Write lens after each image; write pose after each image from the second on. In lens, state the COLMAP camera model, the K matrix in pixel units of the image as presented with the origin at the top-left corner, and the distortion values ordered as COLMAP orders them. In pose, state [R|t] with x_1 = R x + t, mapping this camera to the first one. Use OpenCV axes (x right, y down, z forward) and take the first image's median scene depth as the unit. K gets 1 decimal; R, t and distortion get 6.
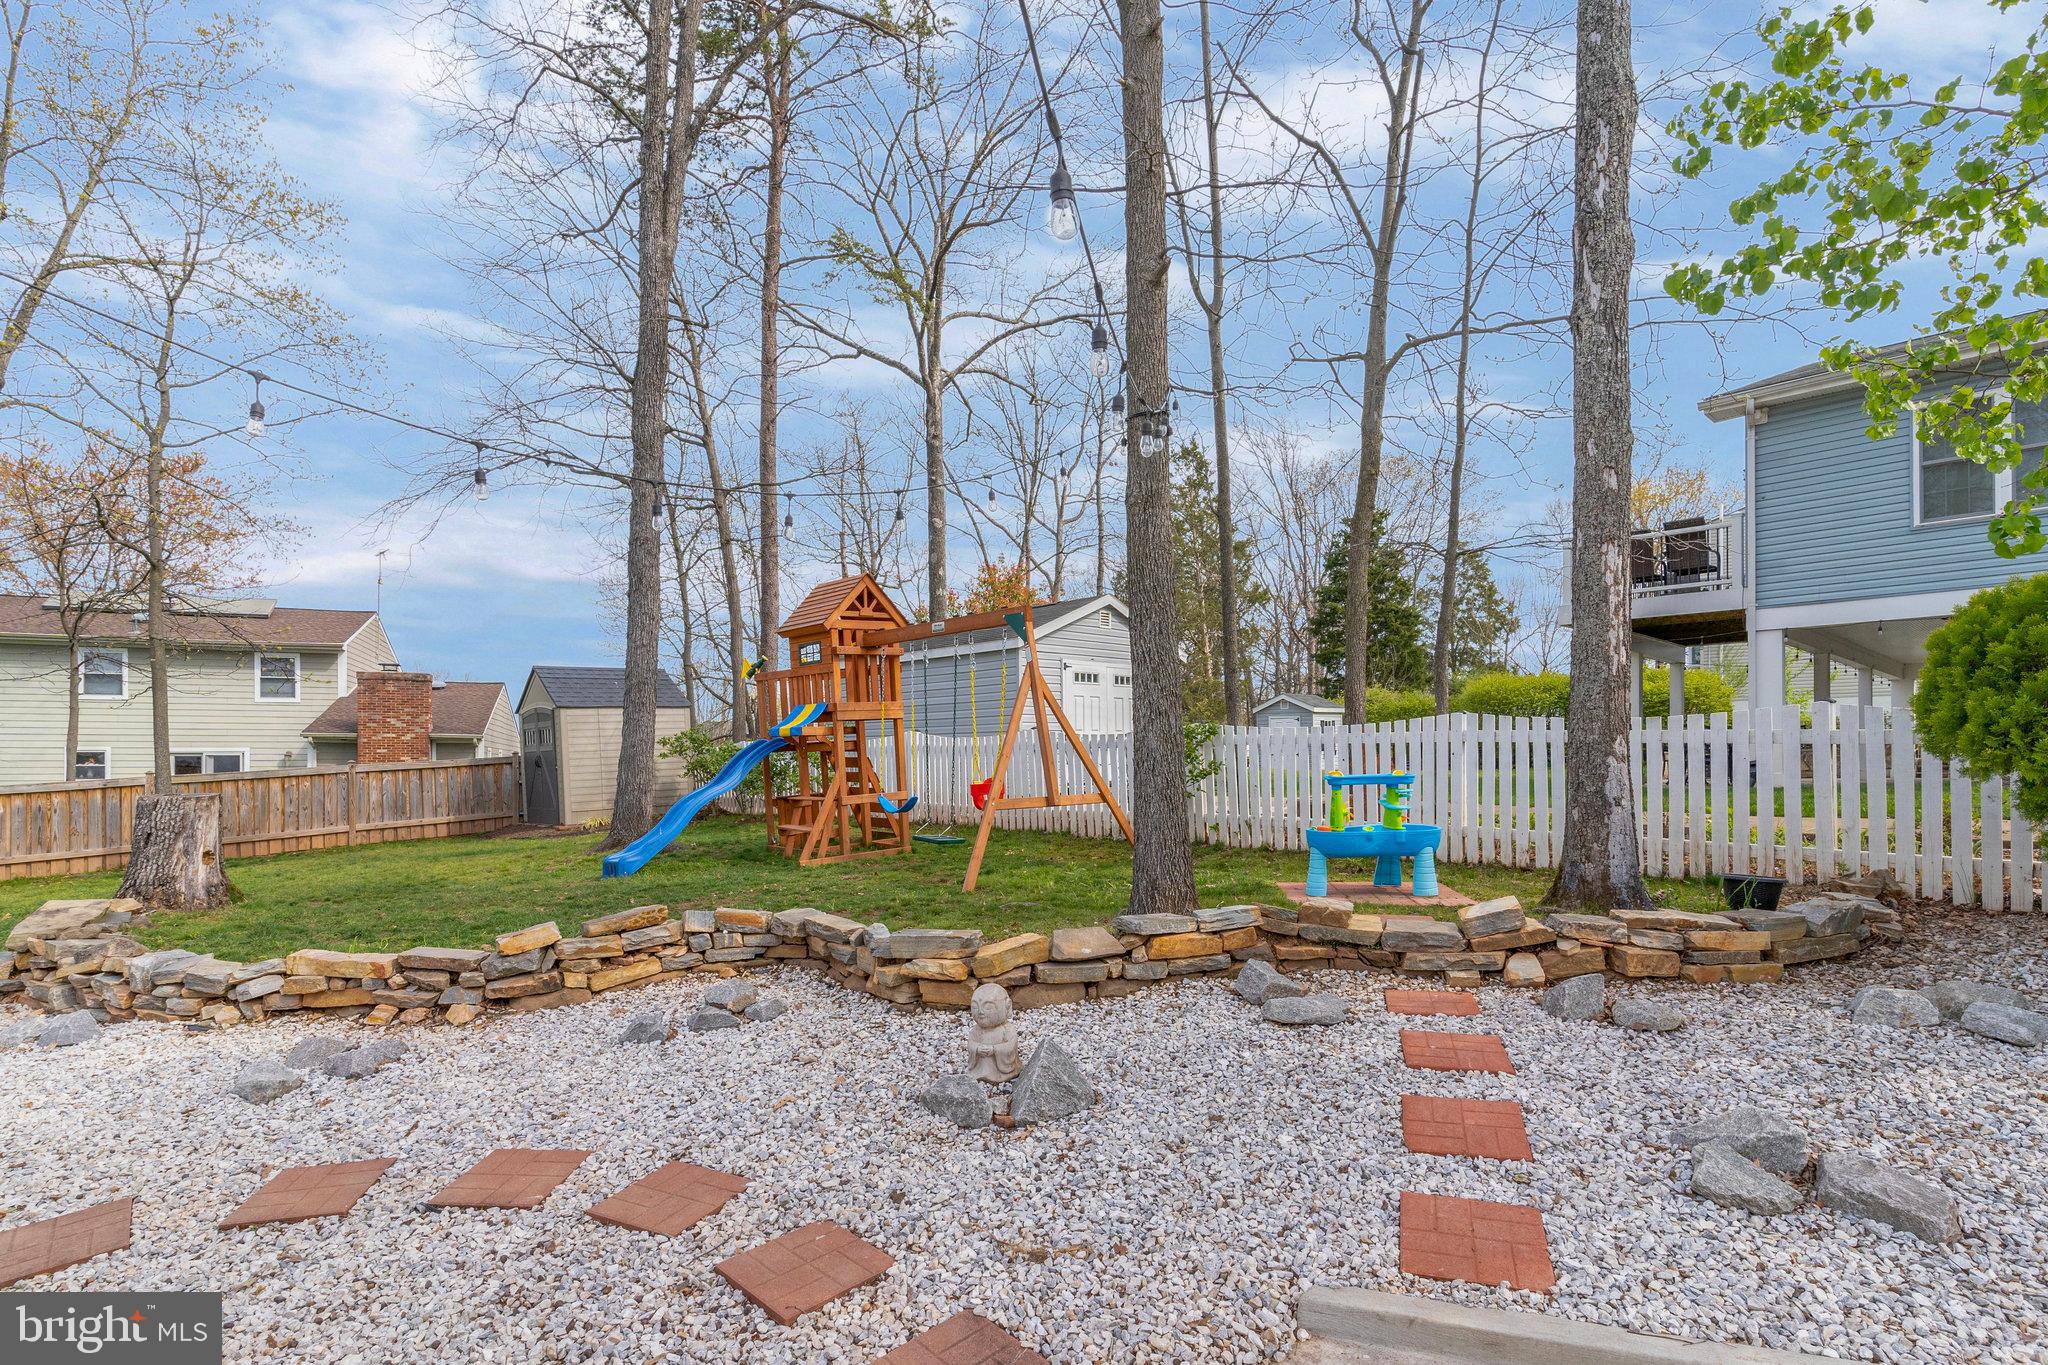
lens RADIAL K [[1029.7, 0, 1017.5], [0, 1029.7, 761.0], [0, 0, 1]] dist [-0.000139, 0.000253]
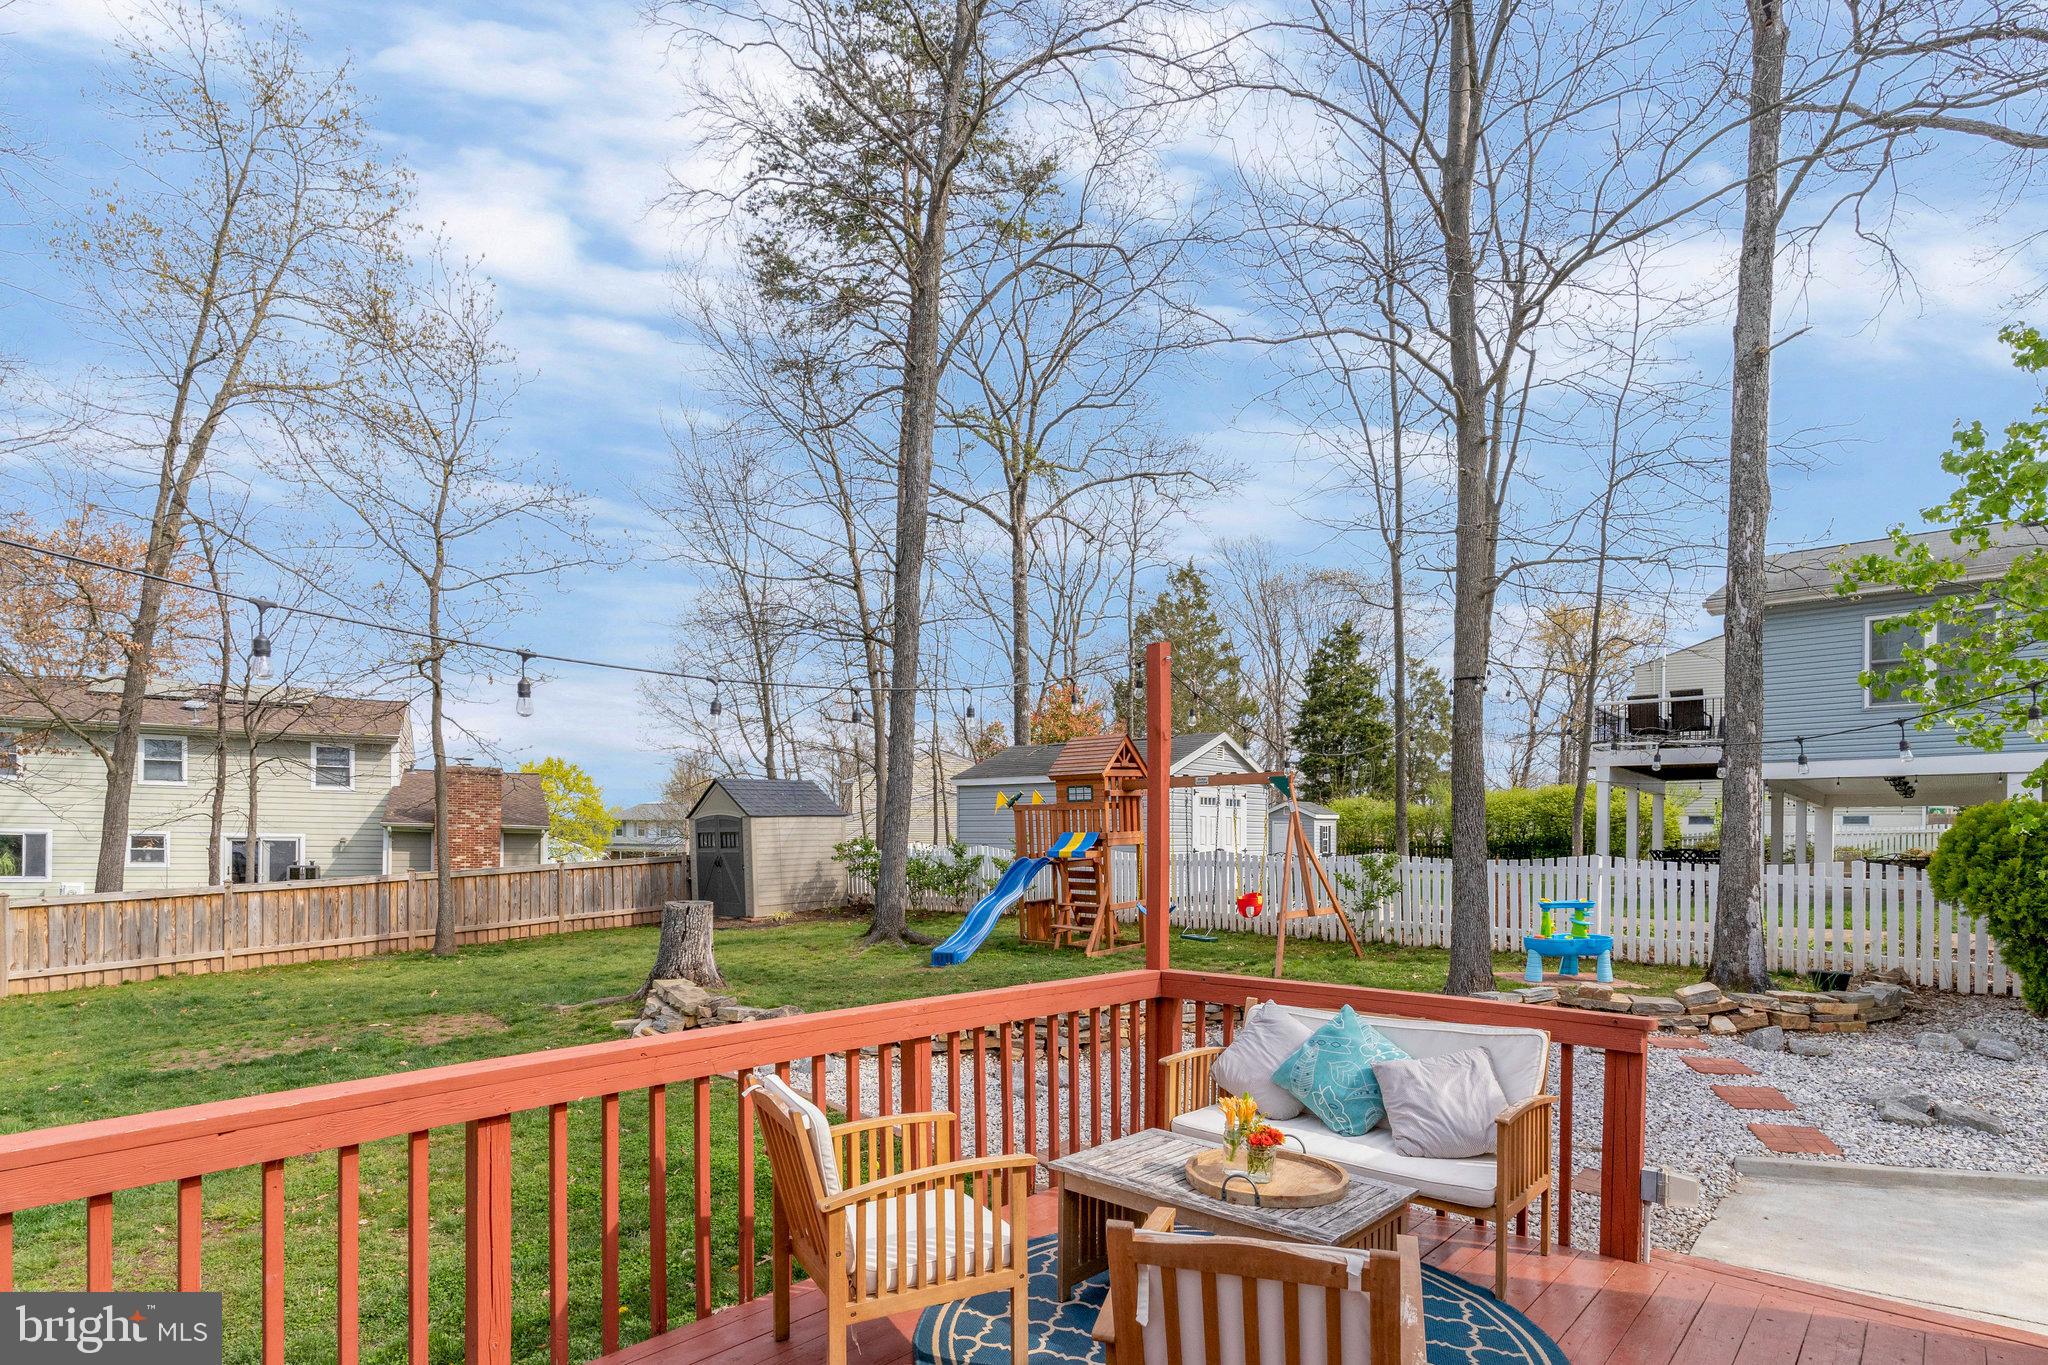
lens RADIAL K [[1046.1, 0, 992.8], [0, 1046.1, 840.3], [0, 0, 1]] dist [0.001267, -0.000771]
pose [[0.997187, 0.015491, 0.073333, -0.583300], [-0.015213, 0.999875, -0.004345, -0.054382], [-0.073391, 0.003217, 0.997298, -0.445889]]
